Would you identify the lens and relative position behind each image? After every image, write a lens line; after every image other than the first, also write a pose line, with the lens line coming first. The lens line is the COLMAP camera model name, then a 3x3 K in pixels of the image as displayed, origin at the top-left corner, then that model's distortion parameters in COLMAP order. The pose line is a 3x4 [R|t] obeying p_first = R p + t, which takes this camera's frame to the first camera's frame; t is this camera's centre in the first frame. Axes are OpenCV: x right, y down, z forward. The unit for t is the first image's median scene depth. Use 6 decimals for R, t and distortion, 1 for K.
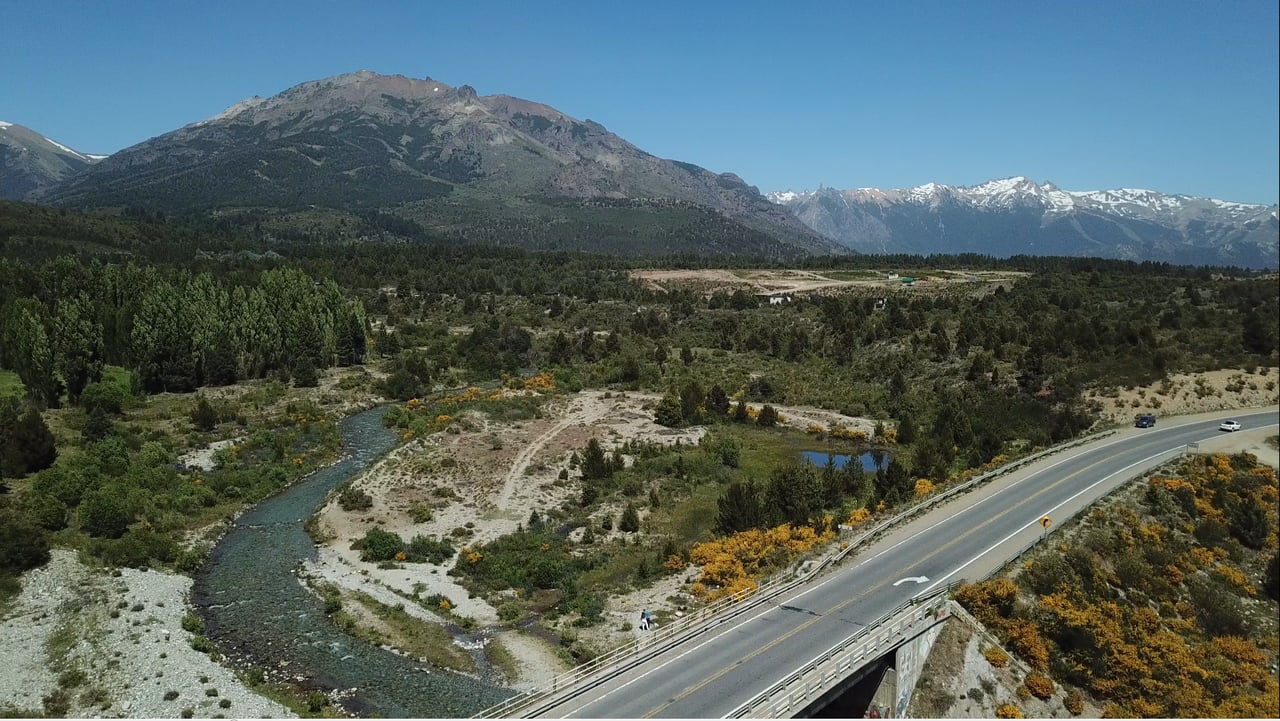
lens RADIAL K [[1024.3, 0, 629.2], [0, 1024.3, 352.1], [0, 0, 1]] dist [0.030076, -0.040889]
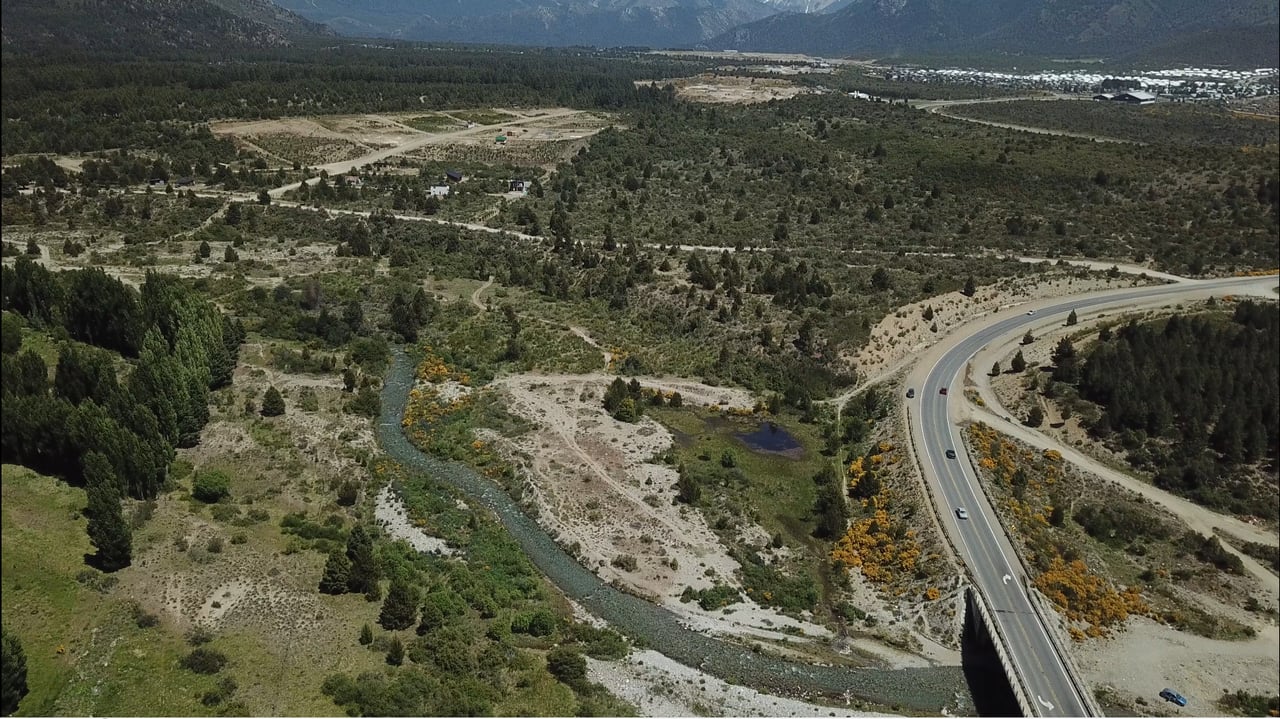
lens RADIAL K [[1024.3, 0, 638.9], [0, 1024.3, 359.8], [0, 0, 1]] dist [0.030076, -0.040889]
pose [[0.853817, -0.148600, 0.498913, -1.332496], [0.024154, 0.968668, 0.247180, -0.748737], [-0.520012, -0.198996, 0.830655, -0.384911]]
